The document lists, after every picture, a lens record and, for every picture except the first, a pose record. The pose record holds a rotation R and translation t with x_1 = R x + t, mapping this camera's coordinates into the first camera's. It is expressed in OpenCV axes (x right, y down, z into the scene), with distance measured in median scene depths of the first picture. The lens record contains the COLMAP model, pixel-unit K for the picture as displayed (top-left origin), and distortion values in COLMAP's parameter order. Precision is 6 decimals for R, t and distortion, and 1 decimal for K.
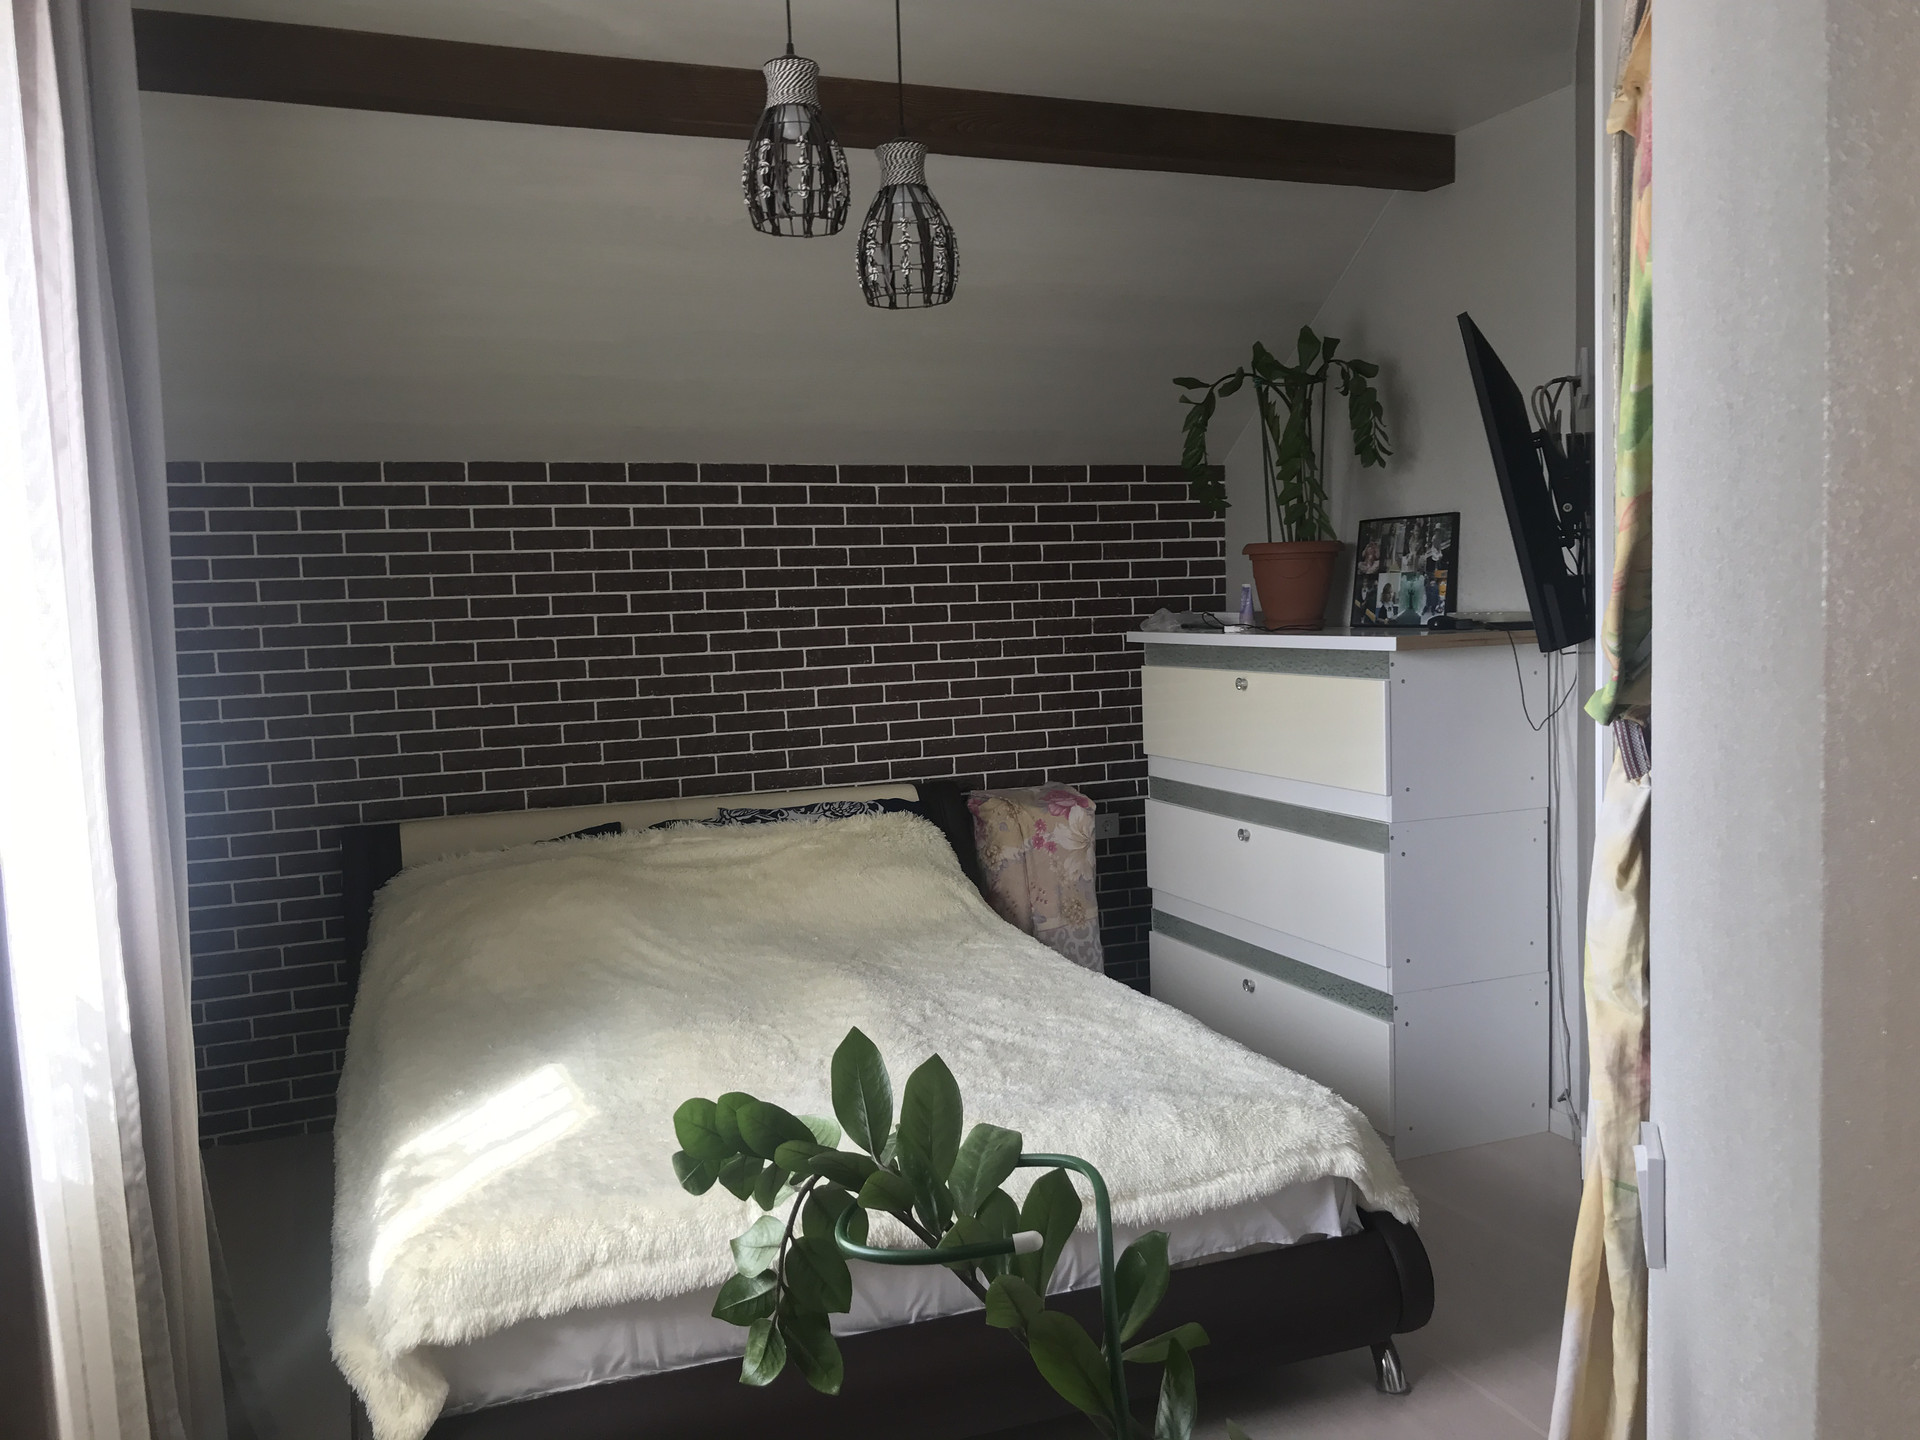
lens RADIAL K [[1570.3, 0, 960.0], [0, 1570.3, 720.0], [0, 0, 1]] dist [0.195414, -0.442633]
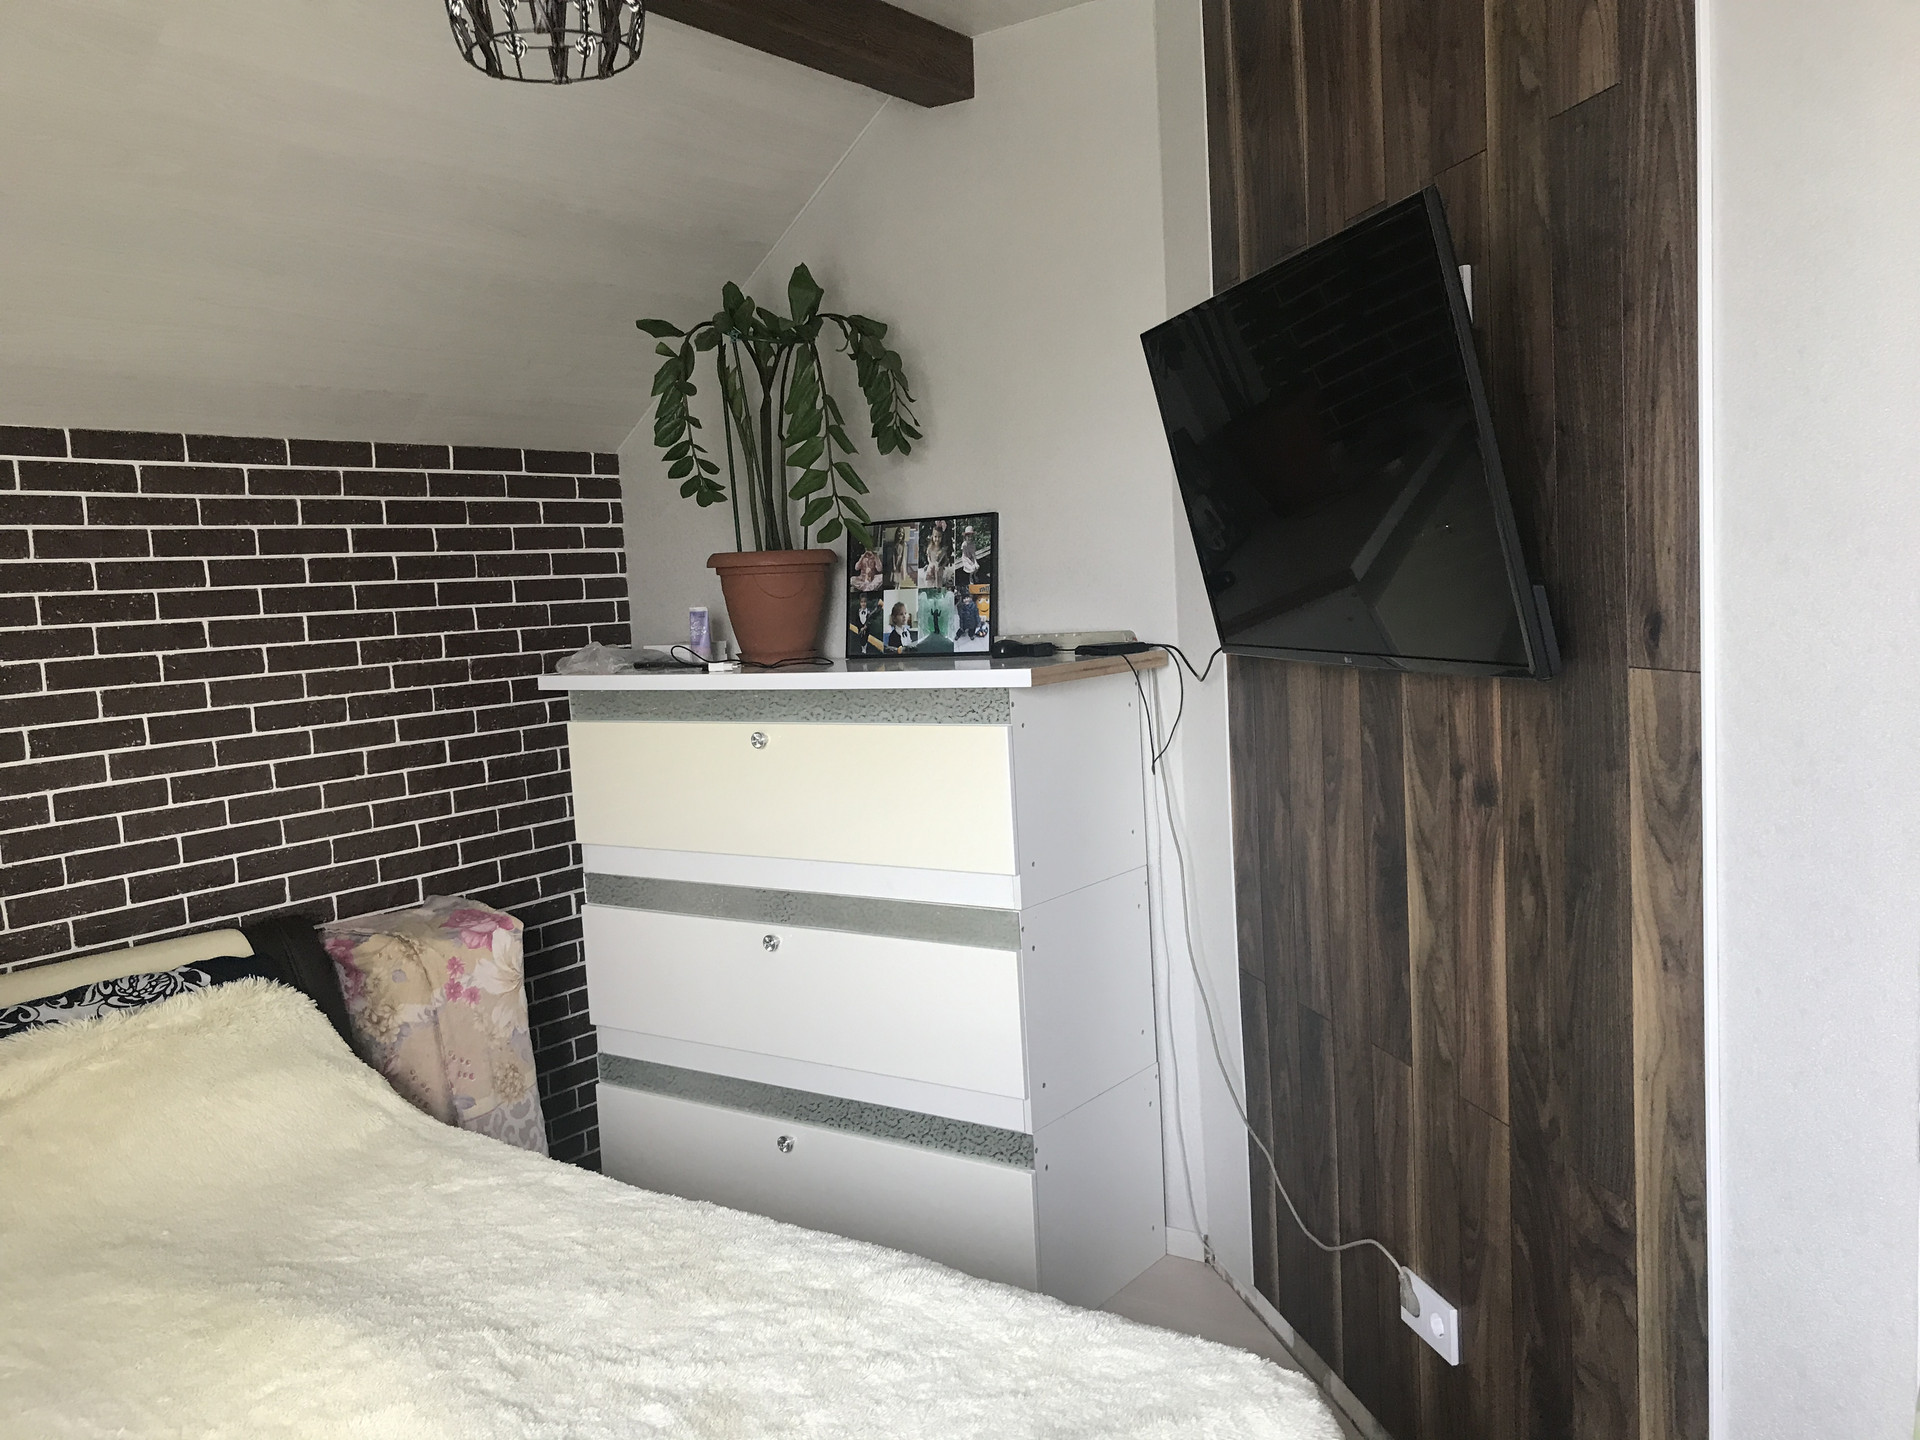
lens RADIAL K [[1575.4, 0, 960.0], [0, 1575.4, 720.0], [0, 0, 1]] dist [0.007508, -0.006809]
pose [[0.839486, -0.061014, 0.539945, -0.124609], [0.070226, 0.997525, 0.003536, -0.025587], [-0.538824, 0.034950, 0.841693, 0.297037]]
